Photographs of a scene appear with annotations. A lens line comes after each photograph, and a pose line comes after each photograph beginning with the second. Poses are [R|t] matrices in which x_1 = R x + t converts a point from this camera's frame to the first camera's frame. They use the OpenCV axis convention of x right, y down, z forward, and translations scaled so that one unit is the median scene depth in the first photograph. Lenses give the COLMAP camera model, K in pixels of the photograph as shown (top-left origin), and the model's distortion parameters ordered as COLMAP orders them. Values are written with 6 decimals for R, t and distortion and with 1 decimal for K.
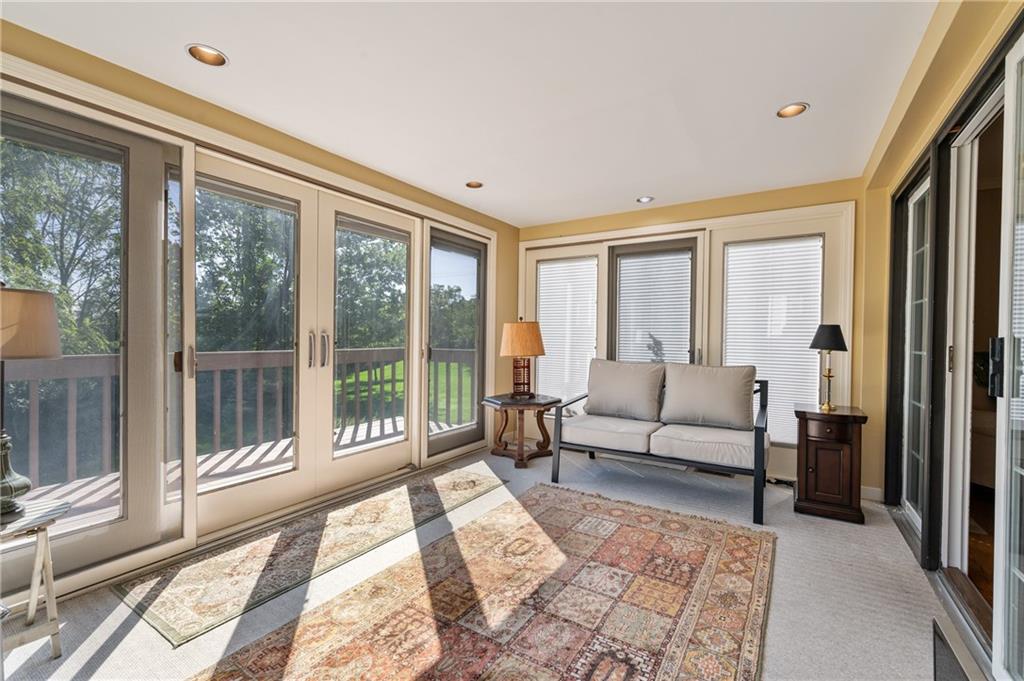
lens RADIAL K [[443.4, 0, 511.5], [0, 443.4, 341.5], [0, 0, 1]] dist [0.002179, 0.000660]
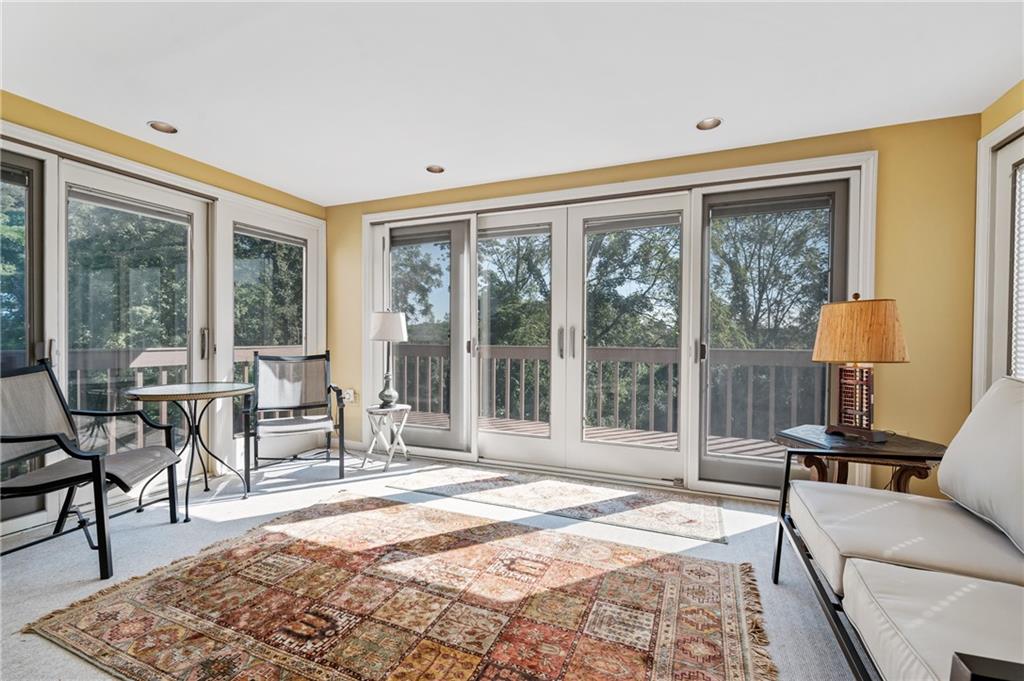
lens RADIAL K [[446.0, 0, 509.8], [0, 446.0, 340.2], [0, 0, 1]] dist [0.001047, 0.000057]
pose [[0.164176, -0.000239, -0.986431, 0.714645], [-0.015098, 0.999882, -0.002755, 0.017591], [0.986315, 0.015345, 0.164153, 0.664003]]
